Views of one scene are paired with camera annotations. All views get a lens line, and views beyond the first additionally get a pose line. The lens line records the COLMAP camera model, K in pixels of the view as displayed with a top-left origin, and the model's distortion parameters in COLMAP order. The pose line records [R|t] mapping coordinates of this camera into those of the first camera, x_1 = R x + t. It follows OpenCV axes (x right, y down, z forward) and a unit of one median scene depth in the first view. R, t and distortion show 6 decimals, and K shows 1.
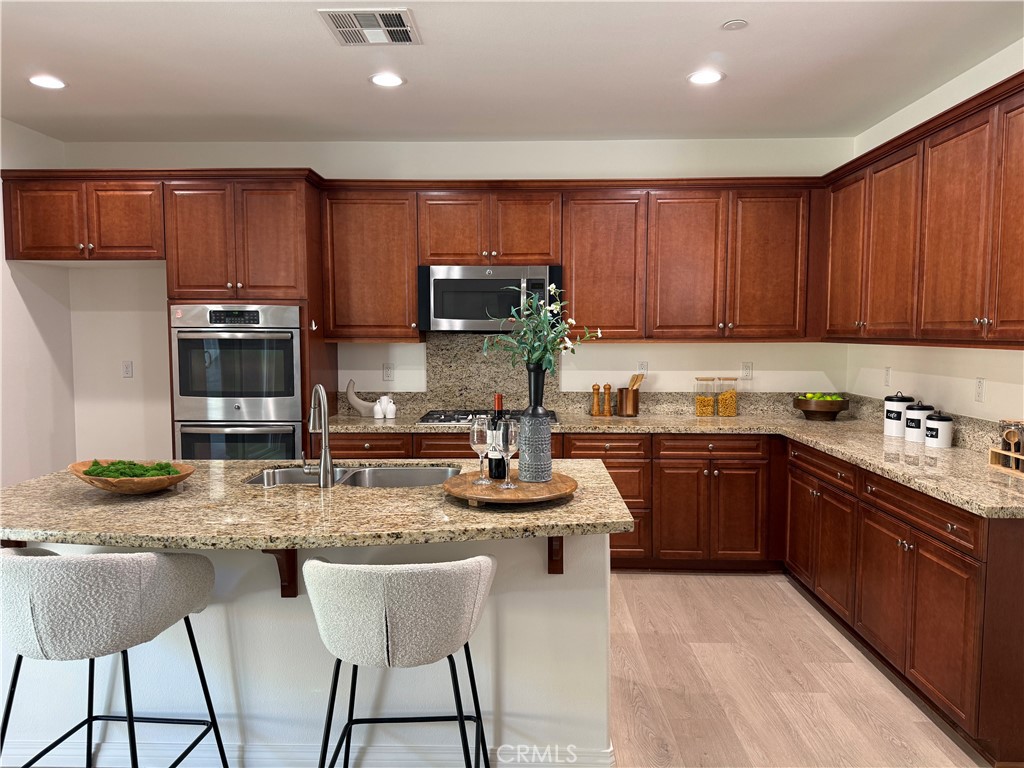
lens RADIAL K [[714.7, 0, 513.0], [0, 714.7, 383.0], [0, 0, 1]] dist [0.099179, -0.003896]
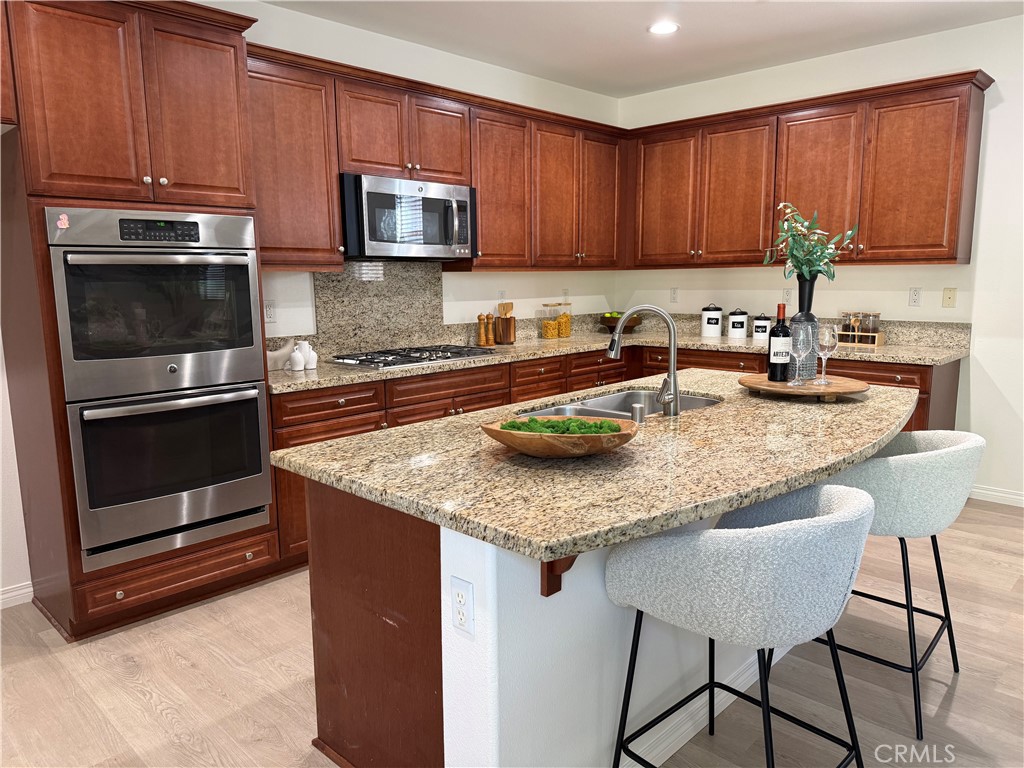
lens RADIAL K [[724.8, 0, 512.3], [0, 724.8, 387.7], [0, 0, 1]] dist [0.043183, -0.017351]
pose [[0.685061, -0.121092, 0.718351, -0.644234], [0.065181, 0.992322, 0.105115, 0.000146], [-0.725563, -0.025188, 0.687694, 0.313681]]
